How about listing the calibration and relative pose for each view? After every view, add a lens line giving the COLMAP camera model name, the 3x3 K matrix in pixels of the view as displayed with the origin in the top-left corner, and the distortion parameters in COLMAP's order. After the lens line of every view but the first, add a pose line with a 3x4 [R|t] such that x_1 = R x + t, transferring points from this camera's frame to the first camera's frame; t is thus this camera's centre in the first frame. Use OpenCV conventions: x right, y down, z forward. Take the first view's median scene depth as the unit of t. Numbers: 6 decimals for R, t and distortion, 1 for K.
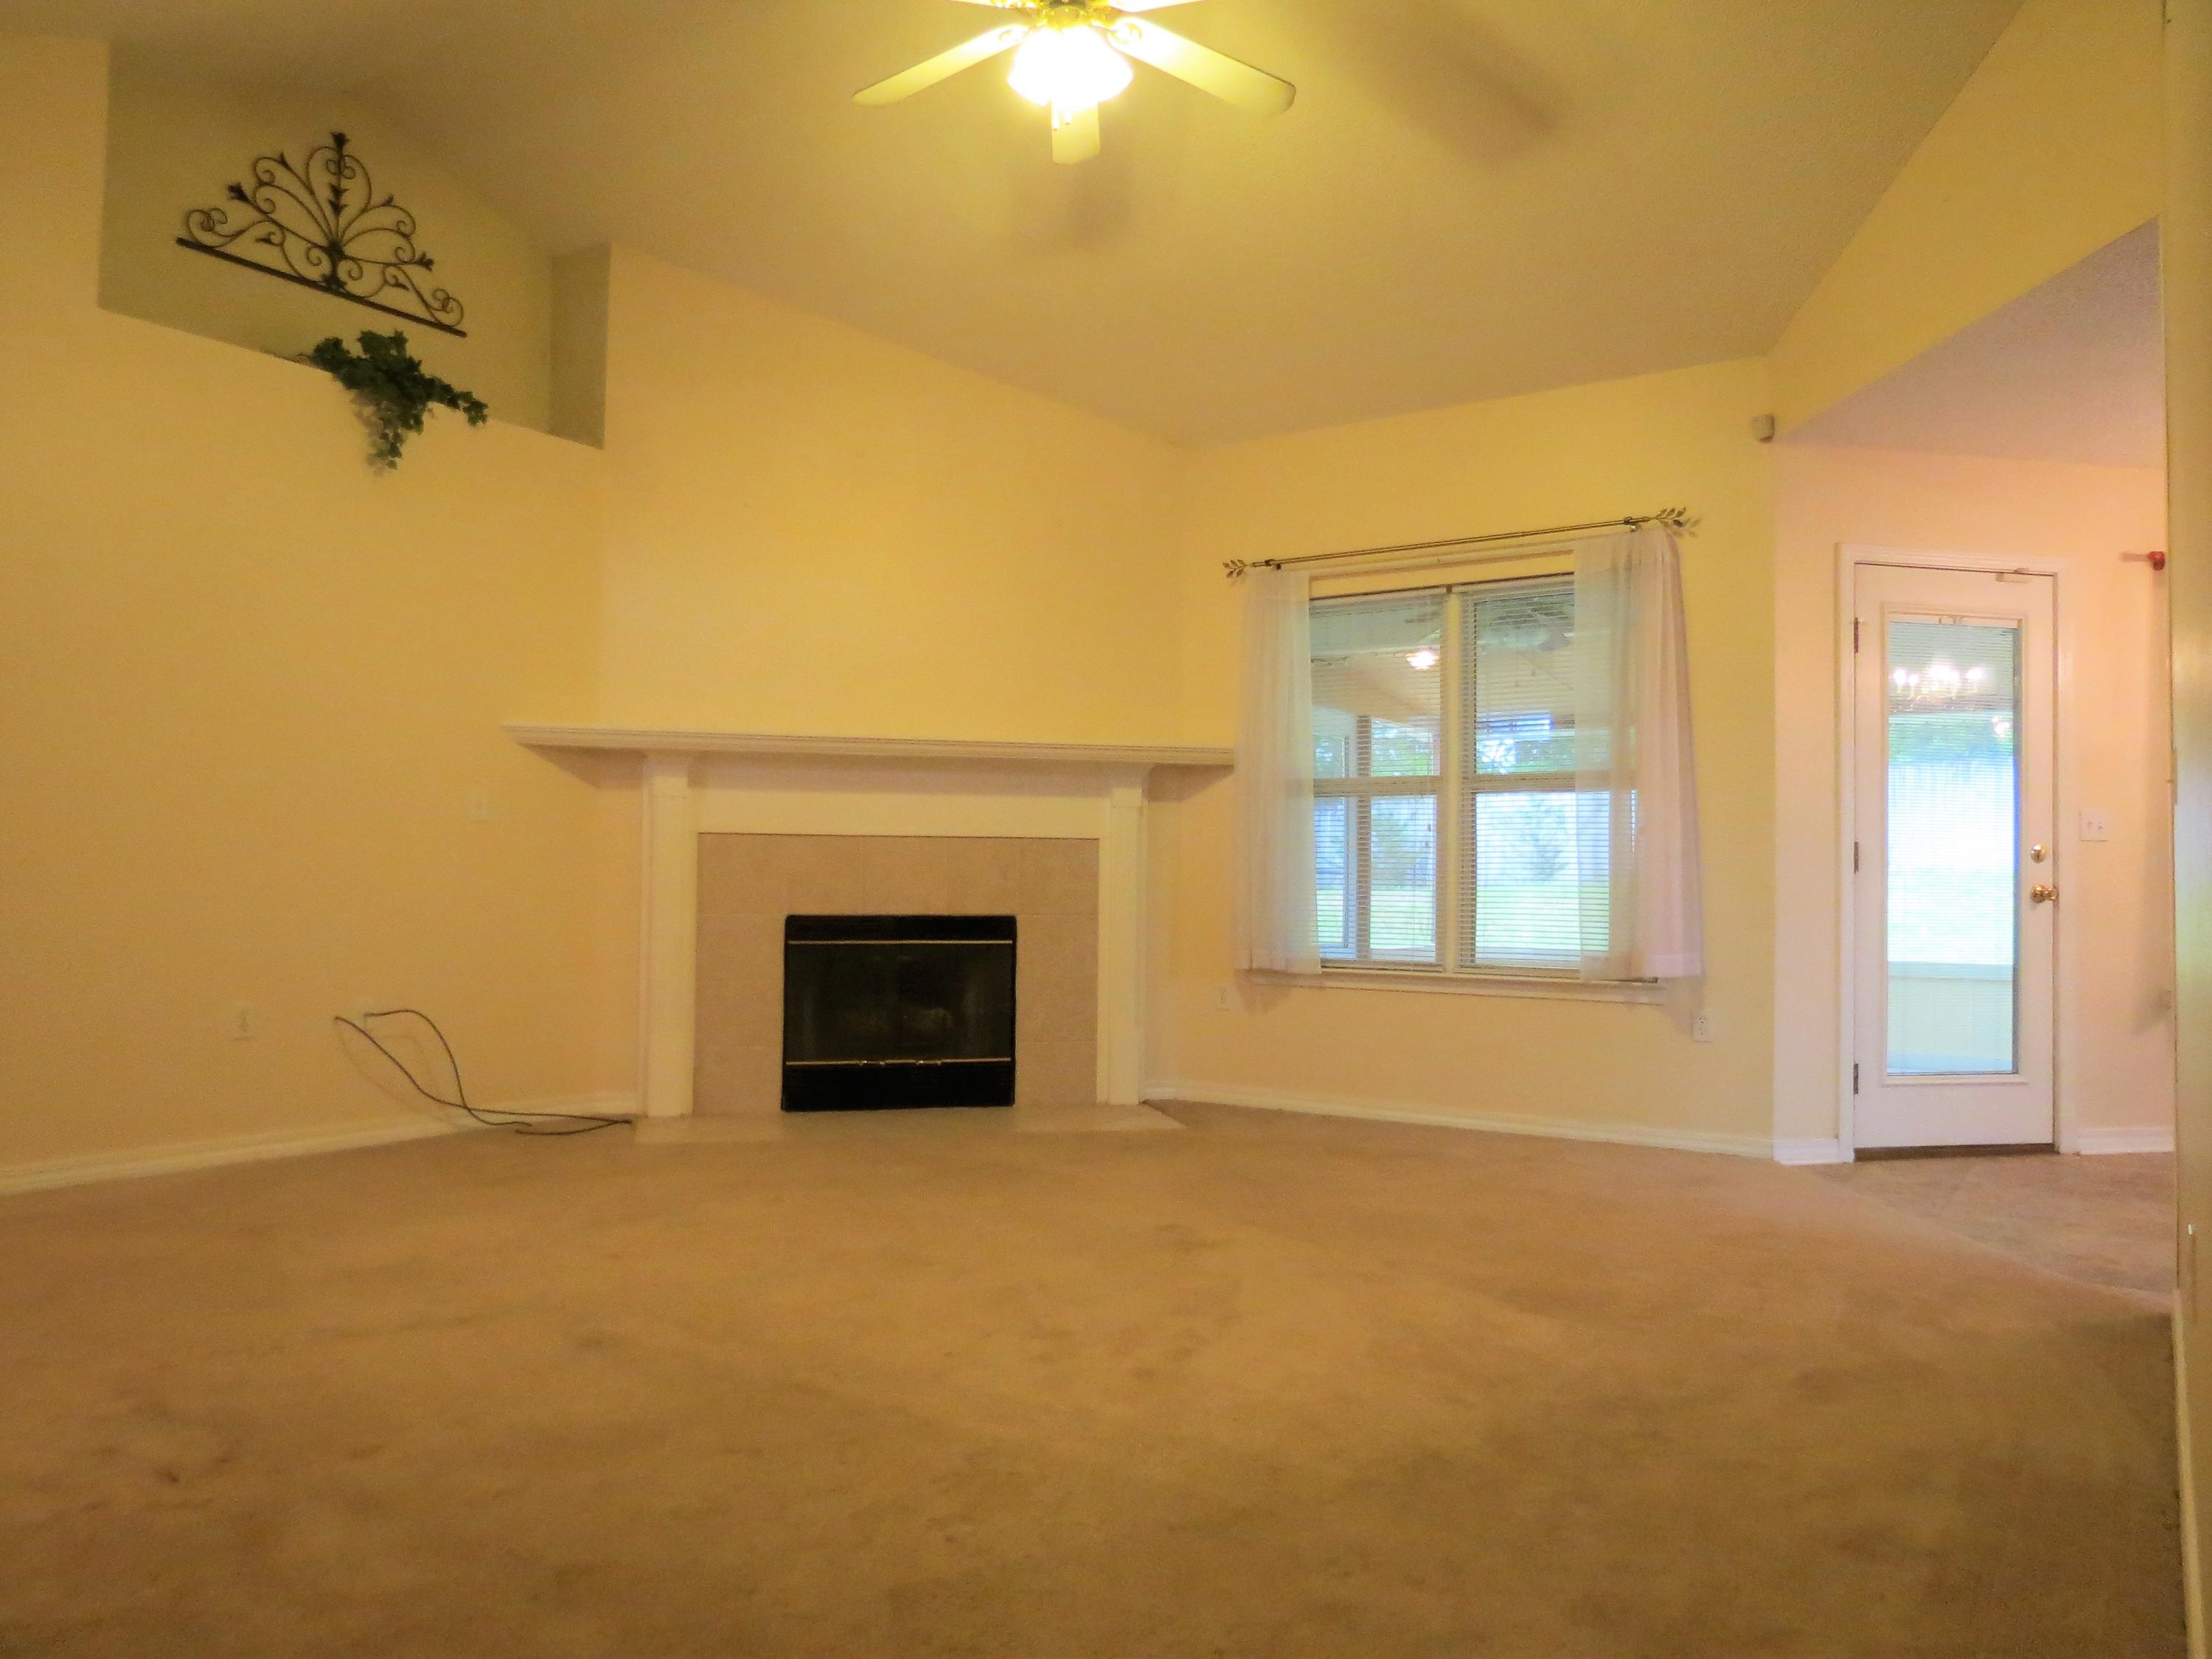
lens RADIAL K [[1575.3, 0, 1099.0], [0, 1575.3, 836.8], [0, 0, 1]] dist [-0.024077, -0.002544]
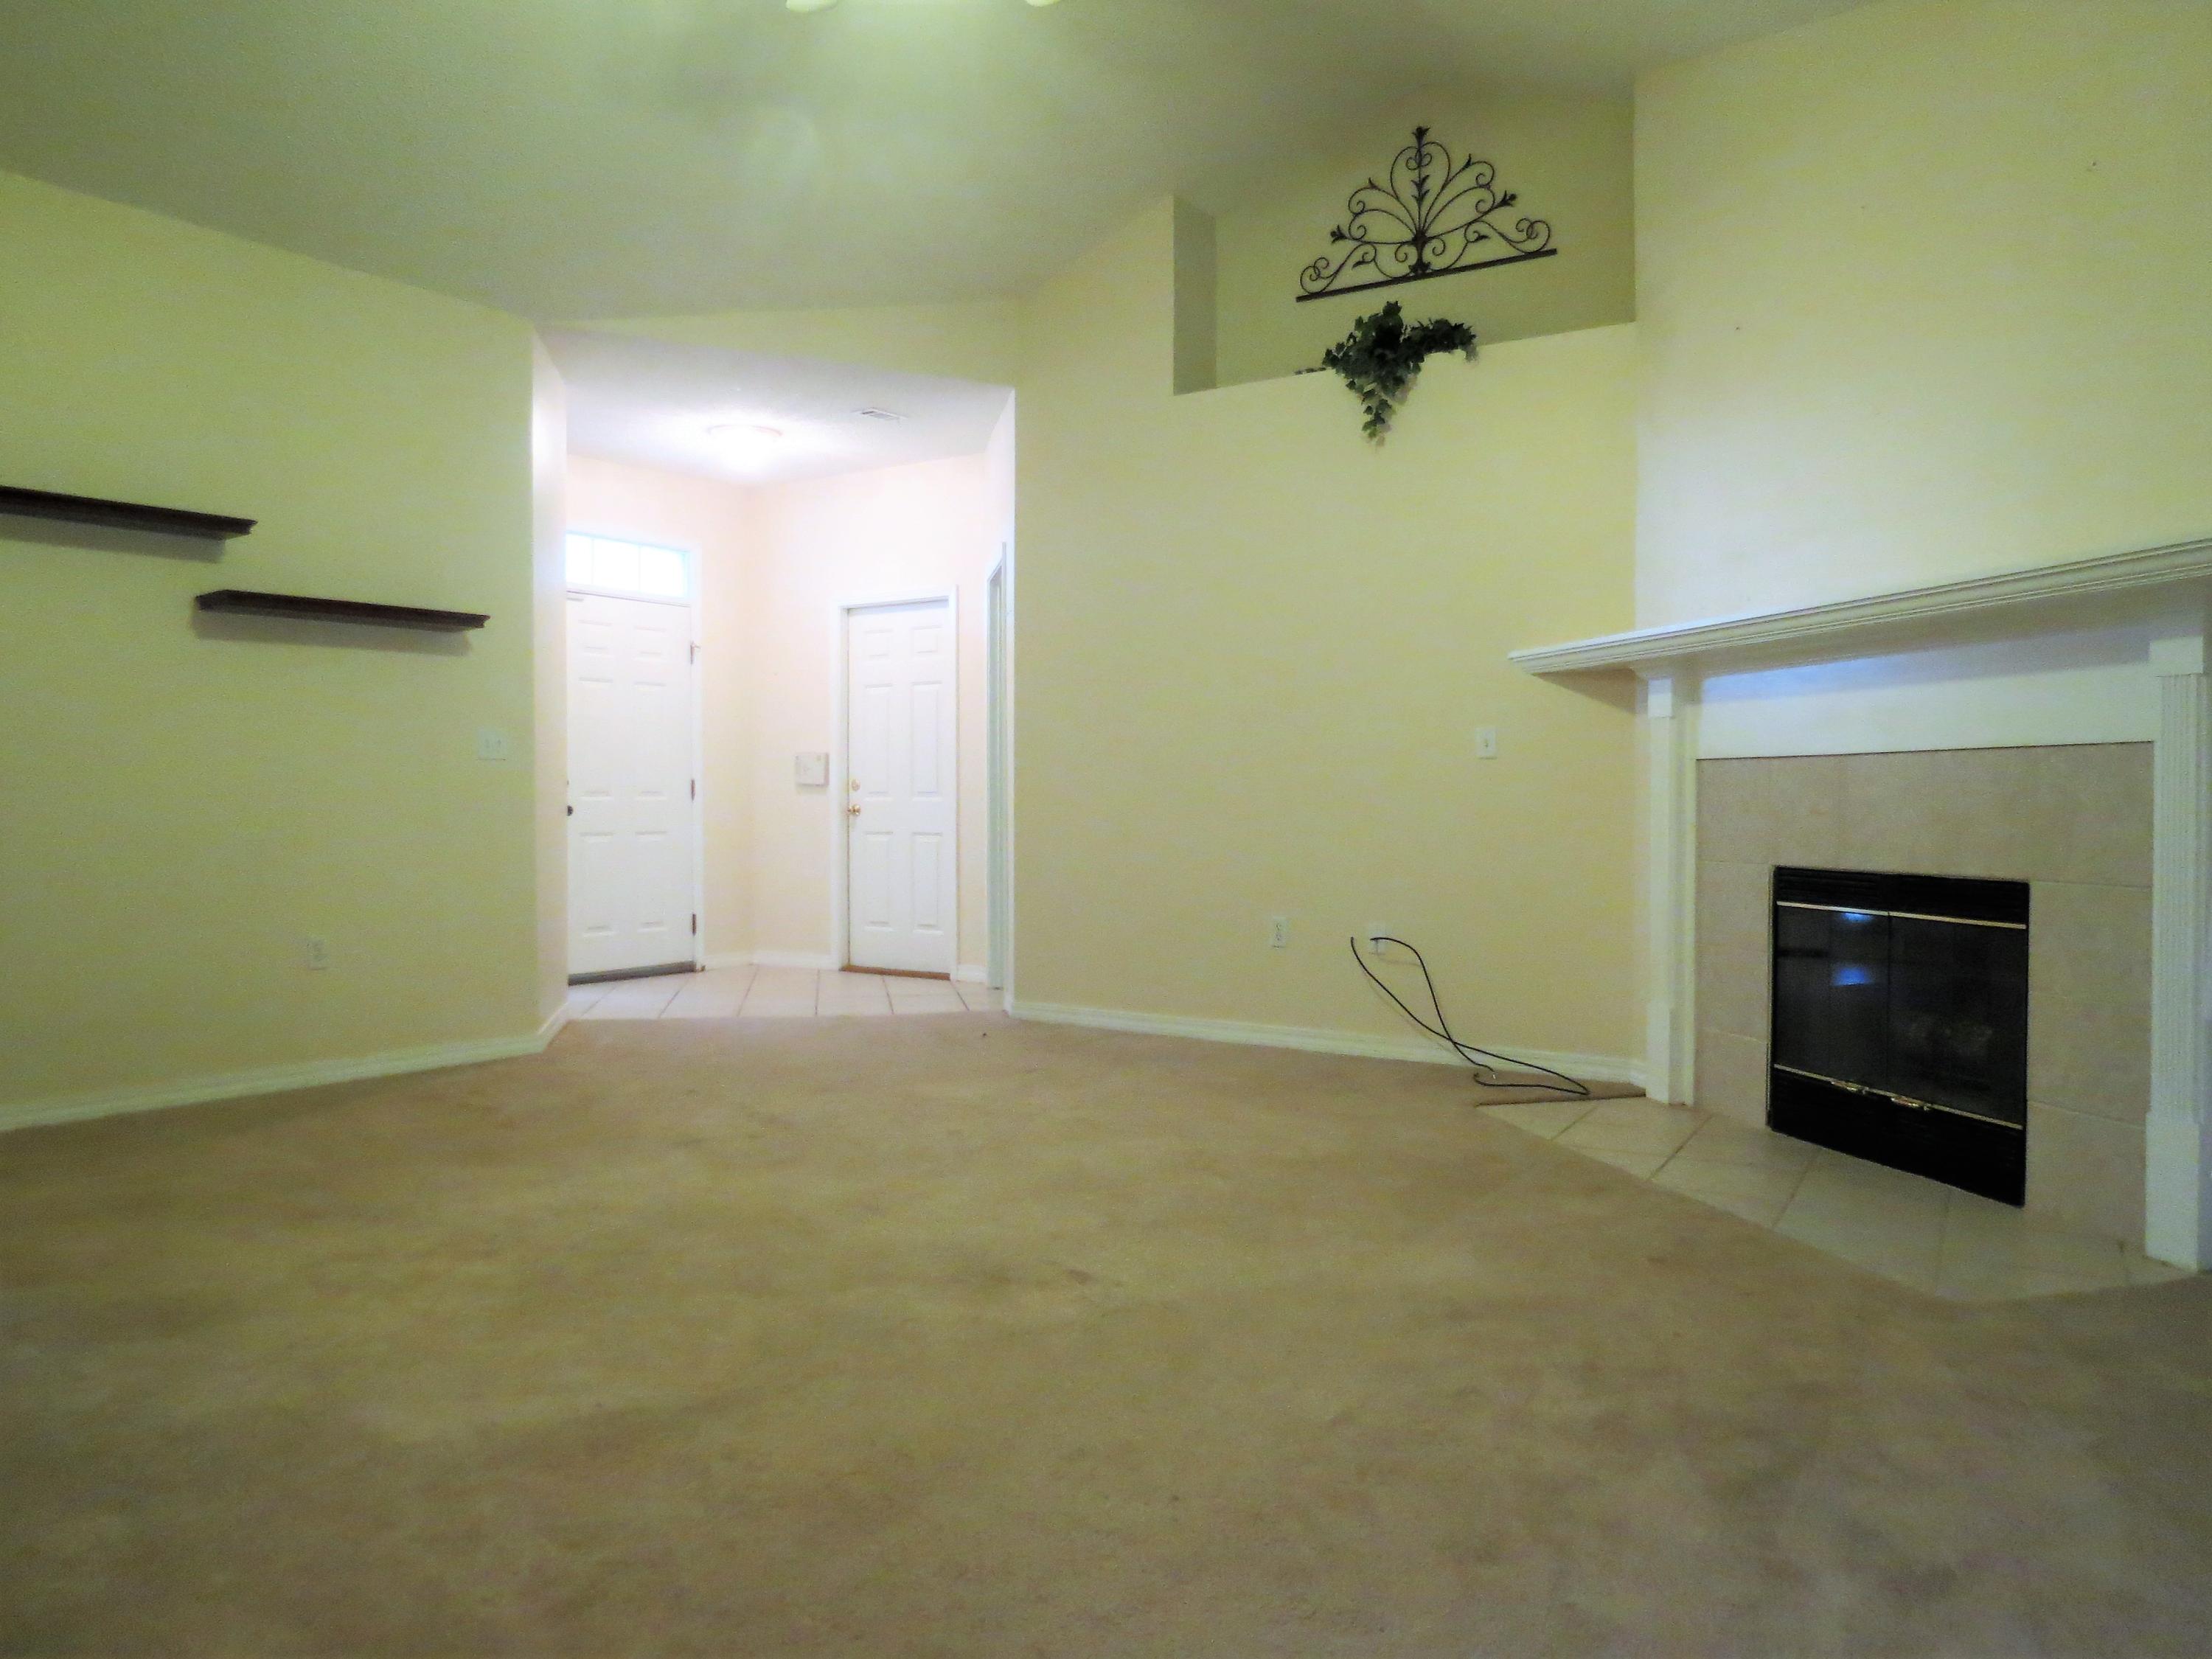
lens RADIAL K [[1587.1, 0, 1063.4], [0, 1587.1, 817.7], [0, 0, 1]] dist [-0.010775, -0.005987]
pose [[-0.017662, 0.002295, -0.999841, 0.574304], [0.023920, 0.999712, 0.001873, 0.018471], [0.999558, -0.023883, -0.017711, 0.706397]]
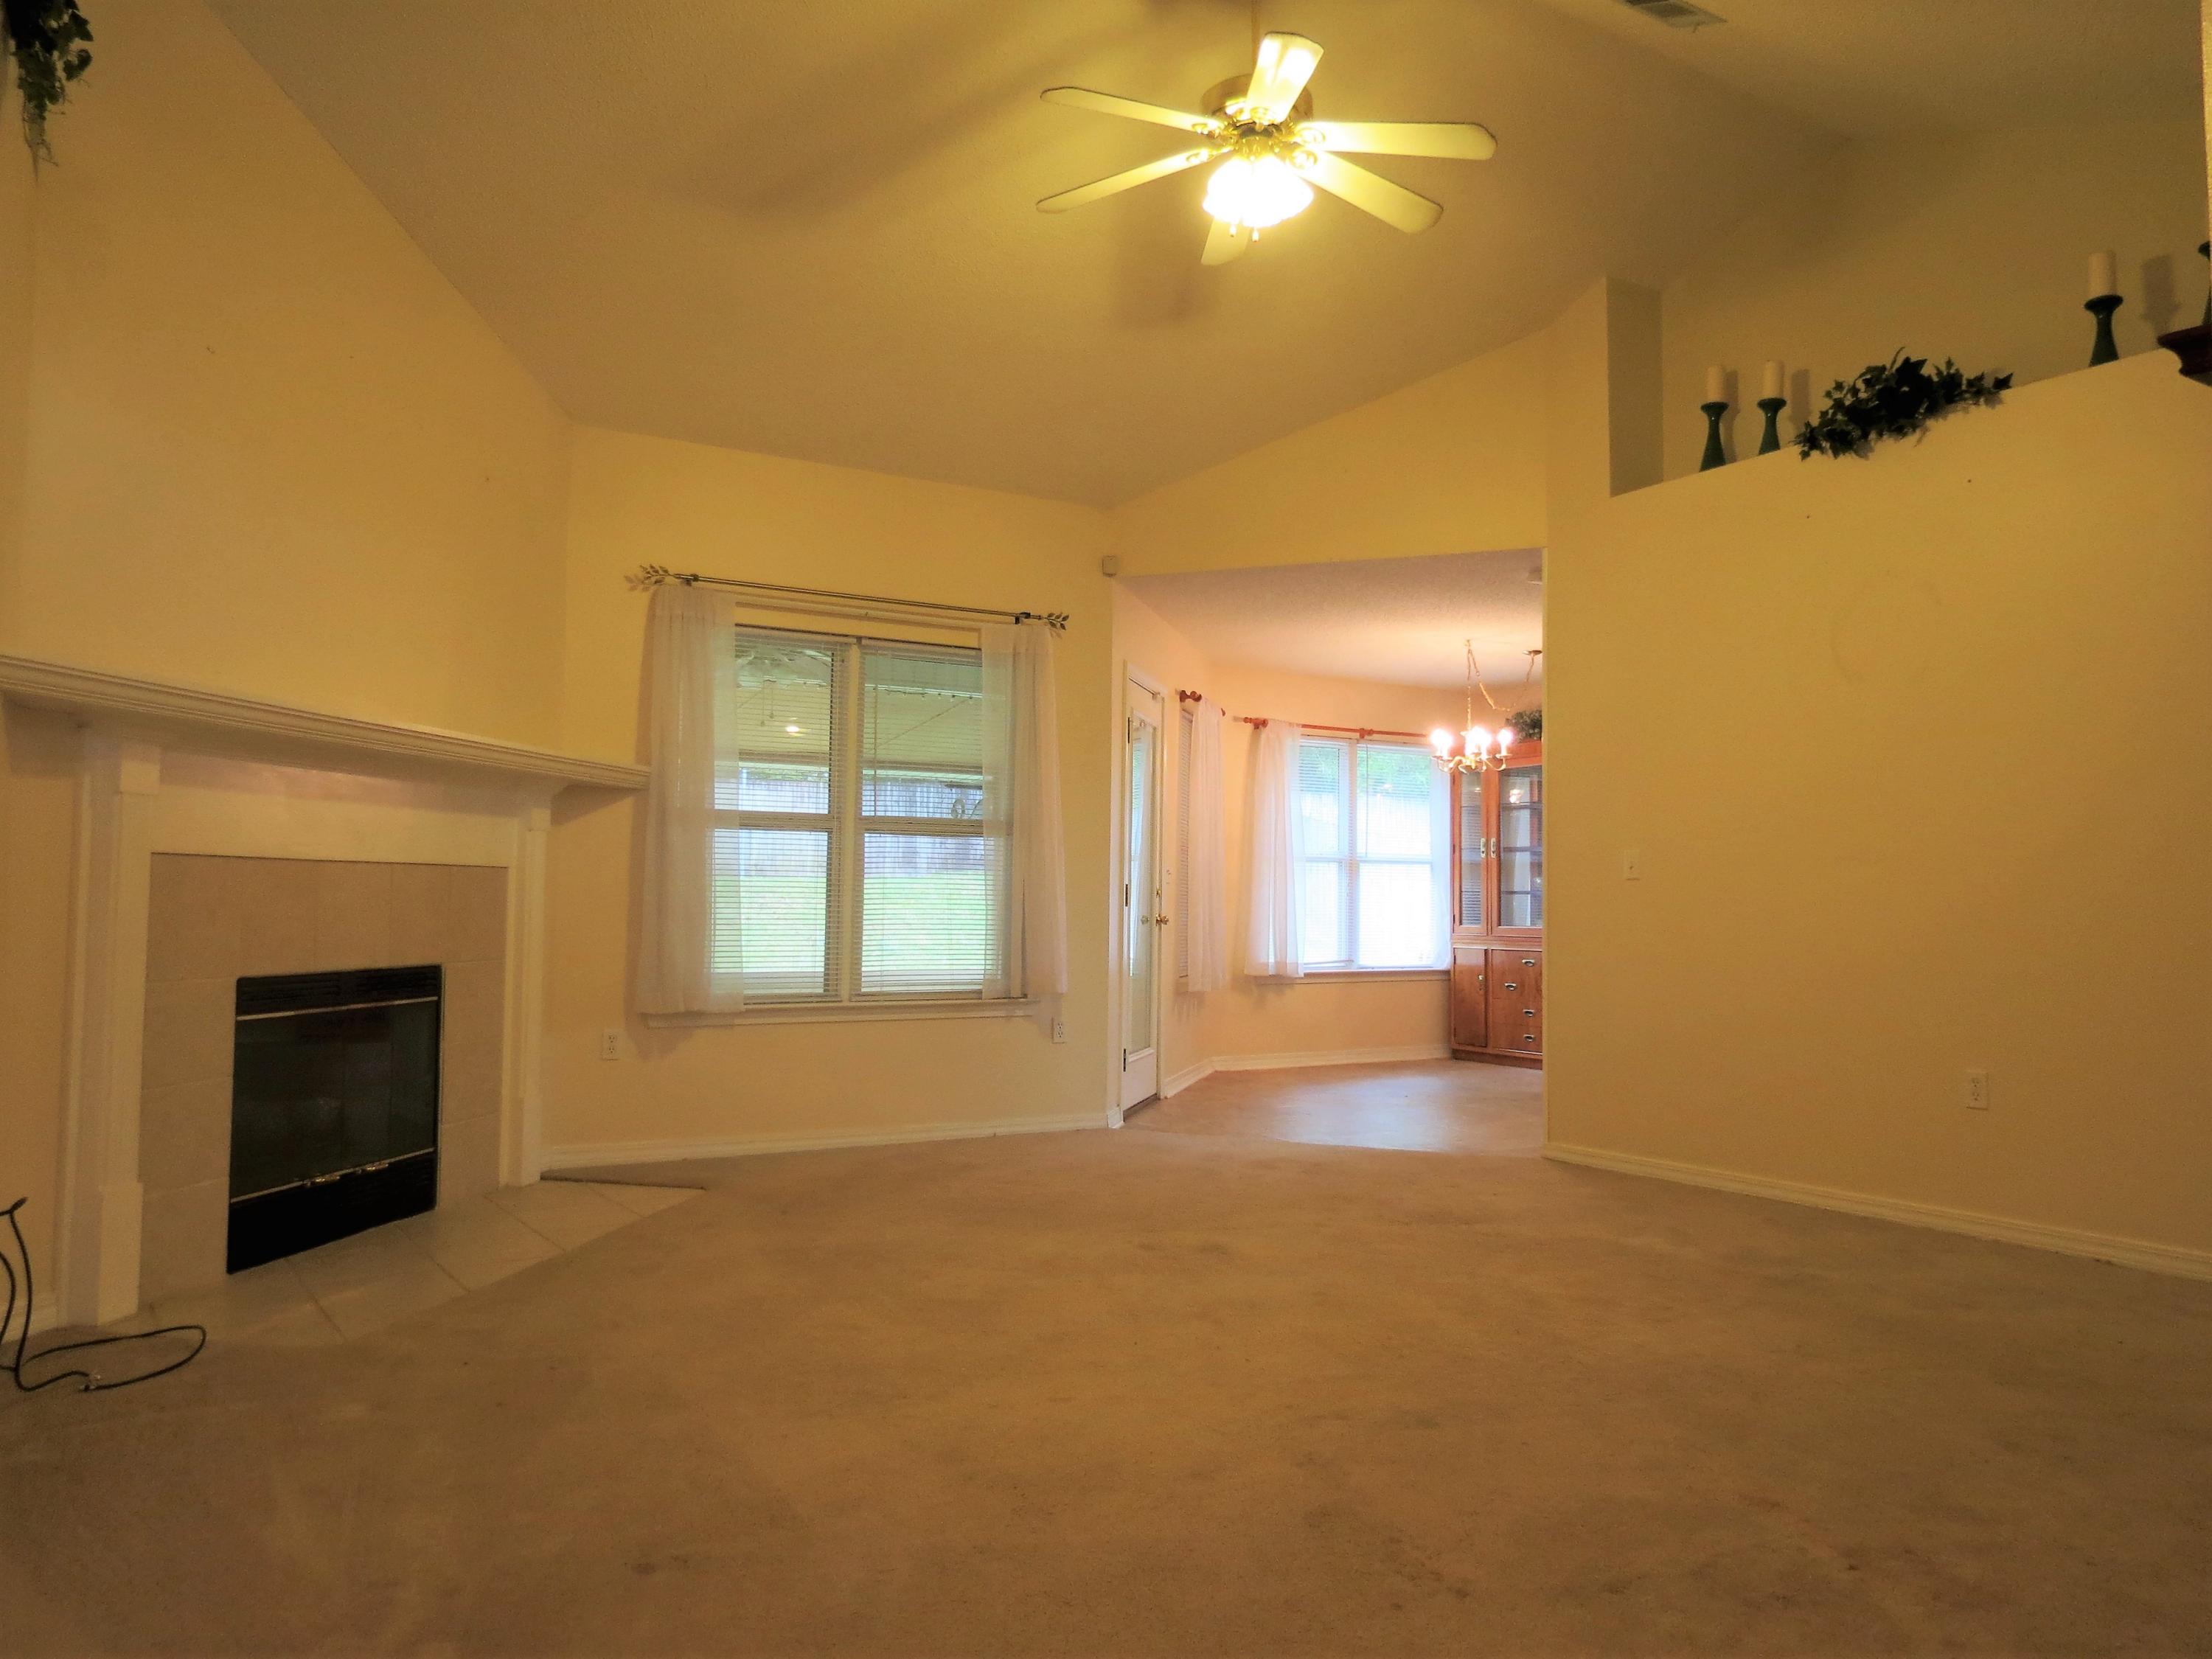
lens RADIAL K [[1575.3, 0, 1099.0], [0, 1575.3, 836.8], [0, 0, 1]] dist [-0.024077, -0.002544]
pose [[0.415094, 0.031987, 0.909216, -0.675929], [-0.029625, 0.999327, -0.021632, -0.006740], [-0.909296, -0.017956, 0.415762, 0.408734]]
